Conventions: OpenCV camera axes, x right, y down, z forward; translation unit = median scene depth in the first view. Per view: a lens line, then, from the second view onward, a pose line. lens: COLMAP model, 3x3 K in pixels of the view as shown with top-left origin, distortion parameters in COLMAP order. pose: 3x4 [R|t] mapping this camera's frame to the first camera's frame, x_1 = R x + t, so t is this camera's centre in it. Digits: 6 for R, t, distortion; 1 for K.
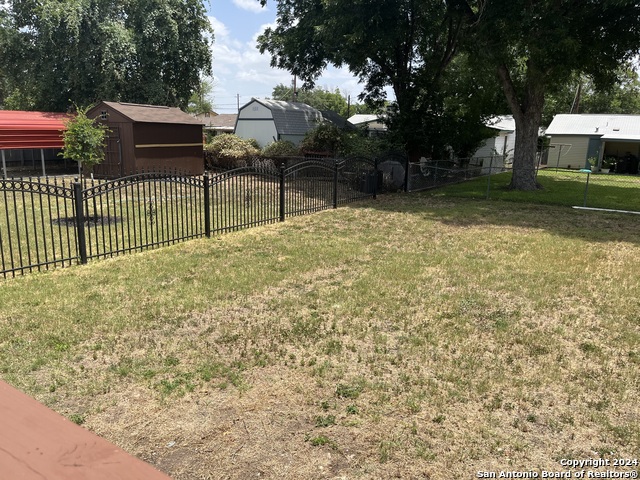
lens RADIAL K [[488.0, 0, 328.2], [0, 488.0, 239.2], [0, 0, 1]] dist [0.072084, -0.101992]
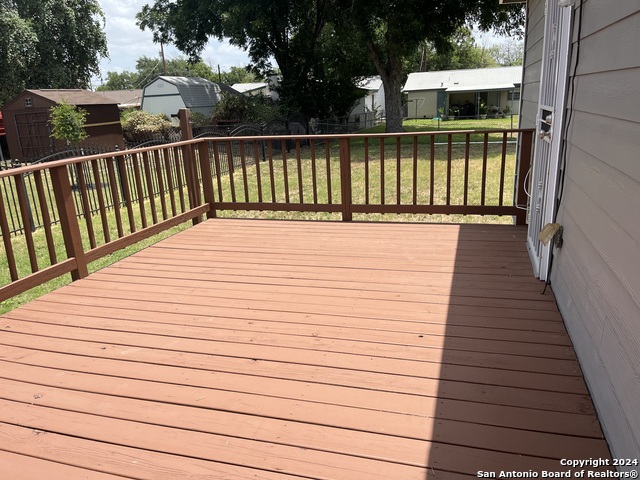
lens RADIAL K [[488.0, 0, 327.0], [0, 488.0, 249.1], [0, 0, 1]] dist [0.072084, -0.101992]
pose [[0.962271, -0.146421, 0.229336, -0.091299], [0.127040, 0.987125, 0.097188, 0.035441], [-0.240614, -0.064386, 0.968483, -0.181023]]
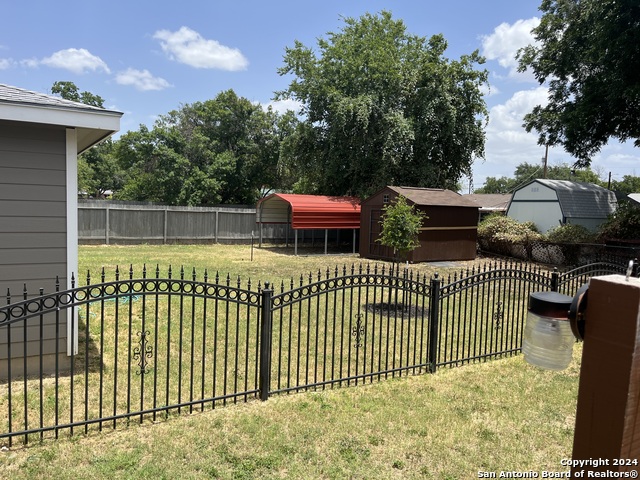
lens RADIAL K [[488.0, 0, 329.3], [0, 488.0, 241.3], [0, 0, 1]] dist [0.072084, -0.101992]
pose [[0.905257, 0.034326, -0.423476, -0.098658], [-0.097939, 0.986747, -0.129380, -0.015492], [0.413422, 0.158597, 0.896621, 0.038719]]
